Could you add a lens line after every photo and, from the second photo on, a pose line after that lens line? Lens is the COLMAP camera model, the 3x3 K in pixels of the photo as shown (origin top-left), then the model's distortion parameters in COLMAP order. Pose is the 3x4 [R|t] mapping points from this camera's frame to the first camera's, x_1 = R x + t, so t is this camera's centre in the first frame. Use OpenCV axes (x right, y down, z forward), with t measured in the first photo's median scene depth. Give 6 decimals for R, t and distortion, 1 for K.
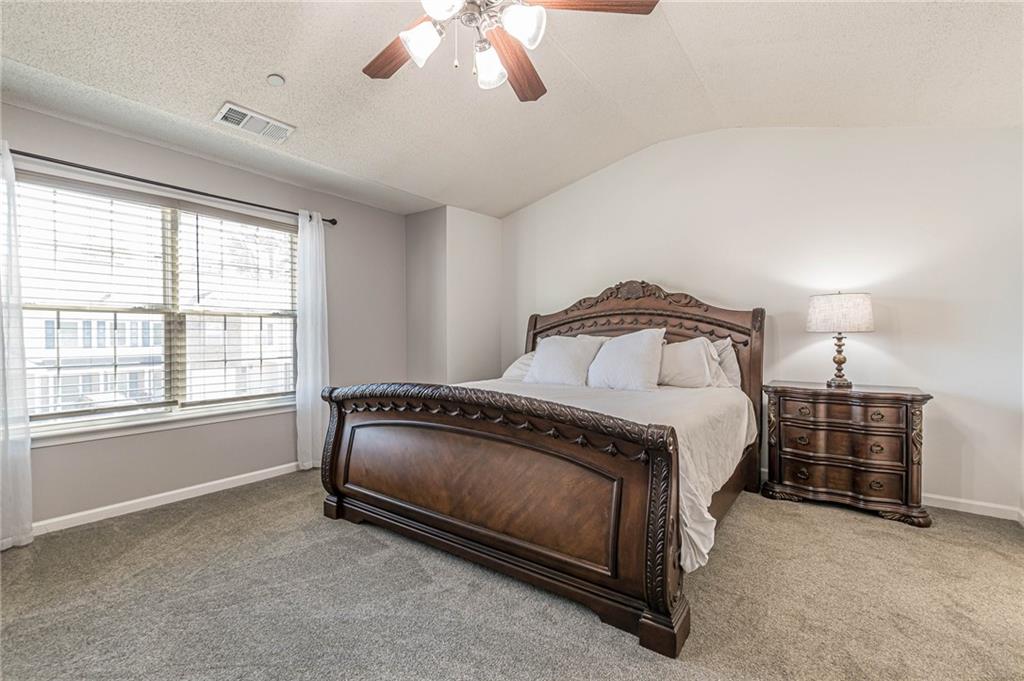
lens RADIAL K [[450.8, 0, 506.4], [0, 450.8, 336.3], [0, 0, 1]] dist [0.013177, -0.005480]
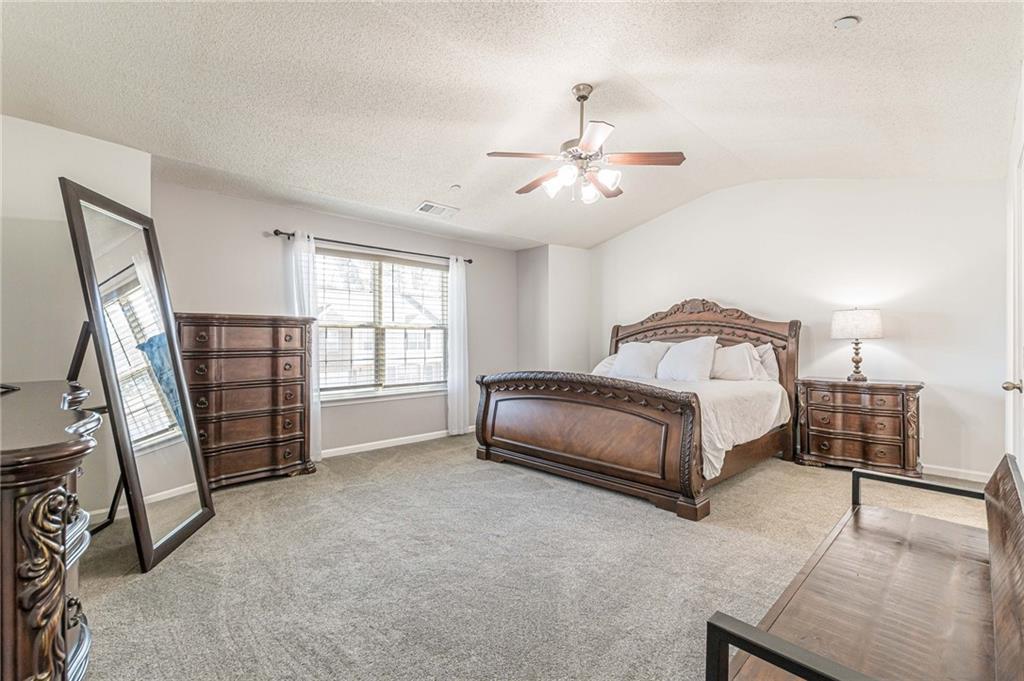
lens RADIAL K [[450.8, 0, 509.4], [0, 450.8, 338.2], [0, 0, 1]] dist [0.013177, -0.005480]
pose [[0.984909, -0.003159, -0.173046, -0.024374], [0.001505, 0.999952, -0.009687, 0.000684], [0.173069, 0.009280, 0.984866, -0.475201]]
